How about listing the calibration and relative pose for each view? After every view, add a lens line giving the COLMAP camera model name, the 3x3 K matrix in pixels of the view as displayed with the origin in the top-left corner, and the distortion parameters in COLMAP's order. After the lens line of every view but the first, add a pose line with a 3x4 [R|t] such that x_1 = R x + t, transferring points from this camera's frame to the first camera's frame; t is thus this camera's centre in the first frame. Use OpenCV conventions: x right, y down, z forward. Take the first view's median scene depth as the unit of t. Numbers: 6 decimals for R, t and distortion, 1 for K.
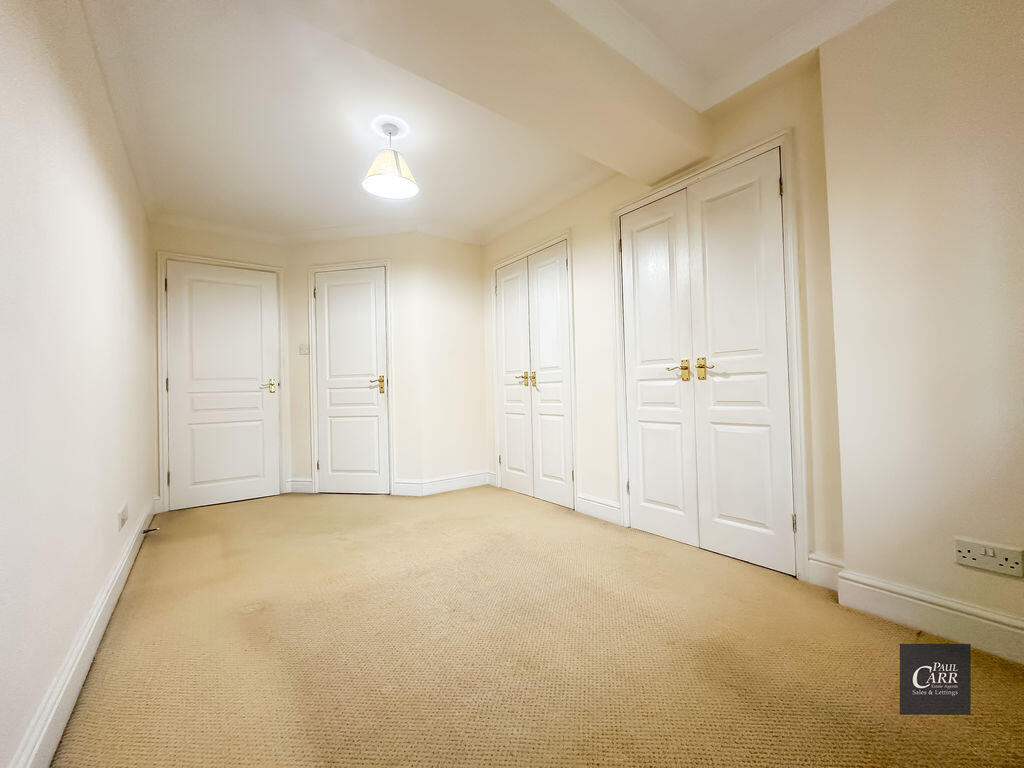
lens RADIAL K [[413.9, 0, 513.7], [0, 413.9, 382.2], [0, 0, 1]] dist [-0.001471, 0.000008]
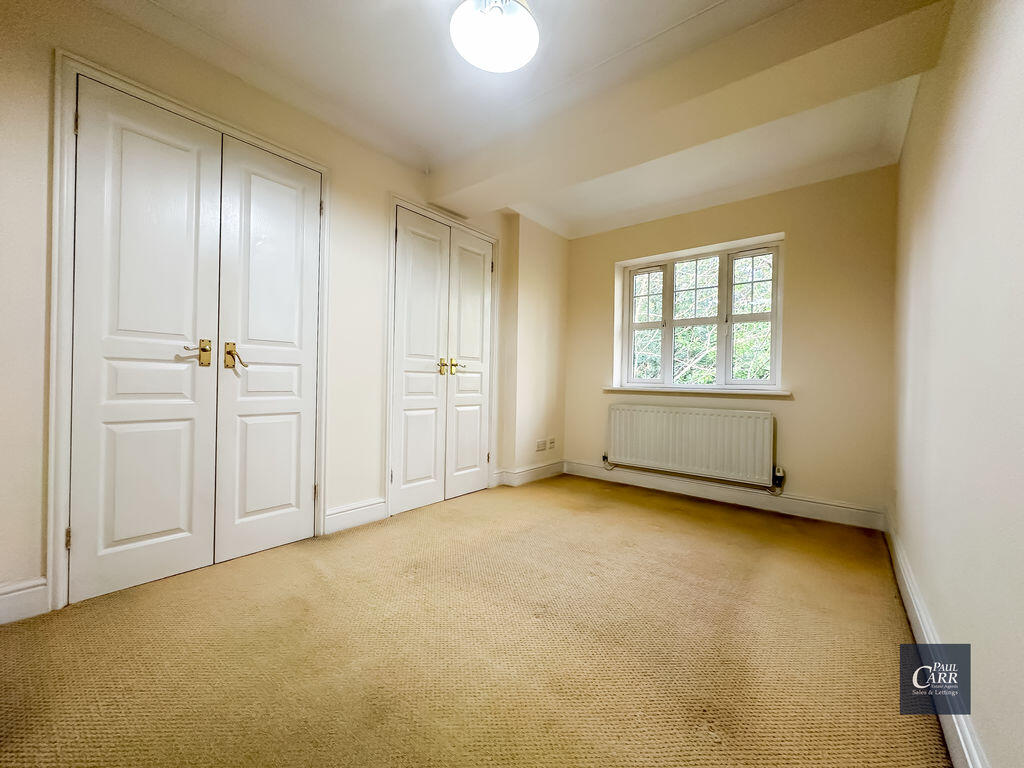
lens RADIAL K [[413.9, 0, 513.7], [0, 413.9, 382.2], [0, 0, 1]] dist [-0.001471, 0.000008]
pose [[-0.257201, 0.010717, 0.966298, -0.842182], [-0.037855, 0.999059, -0.021156, 0.036270], [-0.965616, -0.042021, -0.256553, 1.064257]]
